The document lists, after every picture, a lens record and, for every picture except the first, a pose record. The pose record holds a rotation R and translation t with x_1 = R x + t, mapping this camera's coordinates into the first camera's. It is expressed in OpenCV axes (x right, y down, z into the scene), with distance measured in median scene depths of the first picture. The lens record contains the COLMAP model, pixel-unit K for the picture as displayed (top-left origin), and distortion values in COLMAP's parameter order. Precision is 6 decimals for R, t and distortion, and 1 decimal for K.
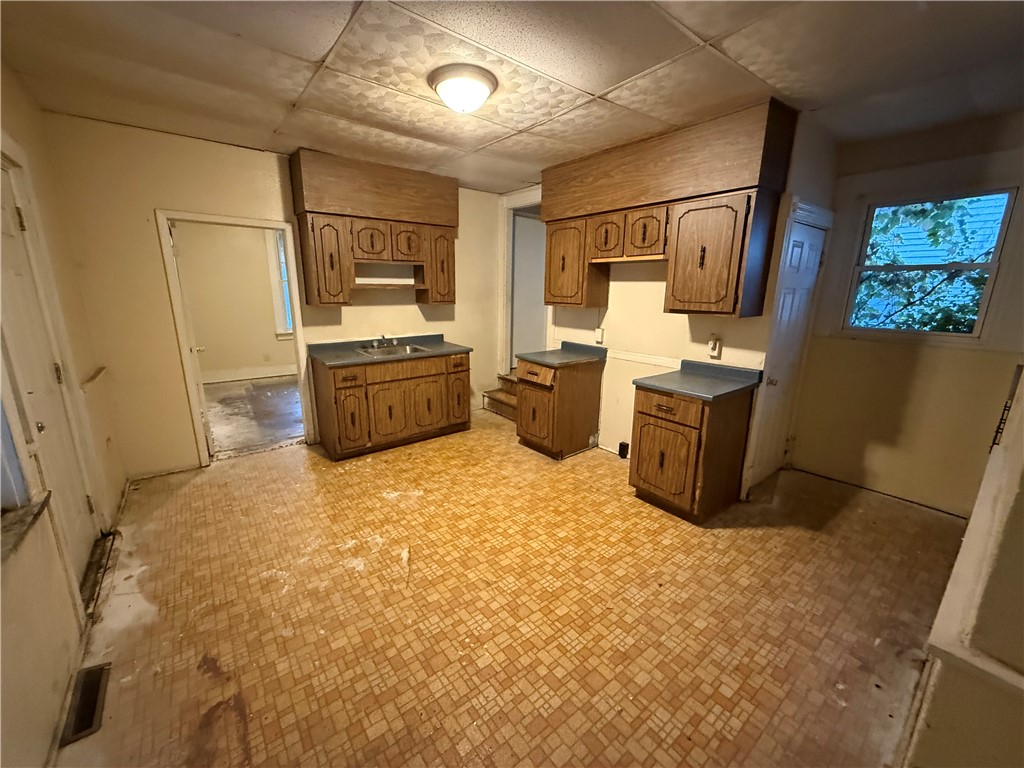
lens RADIAL K [[411.1, 0, 510.7], [0, 411.1, 384.3], [0, 0, 1]] dist [-0.000108, 0.000031]
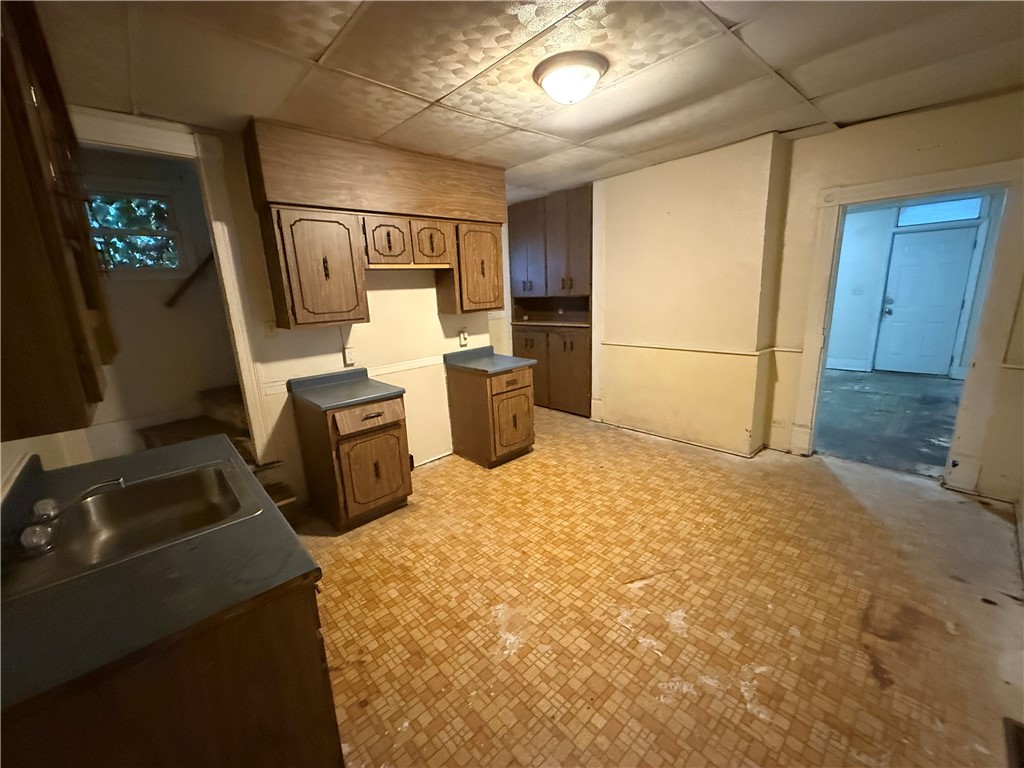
lens RADIAL K [[411.1, 0, 508.5], [0, 411.1, 381.8], [0, 0, 1]] dist [-0.000108, 0.000031]
pose [[-0.081255, -0.229639, 0.969878, -0.879627], [0.275725, 0.929941, 0.243283, -0.259023], [-0.957796, 0.287187, -0.012245, 1.008935]]
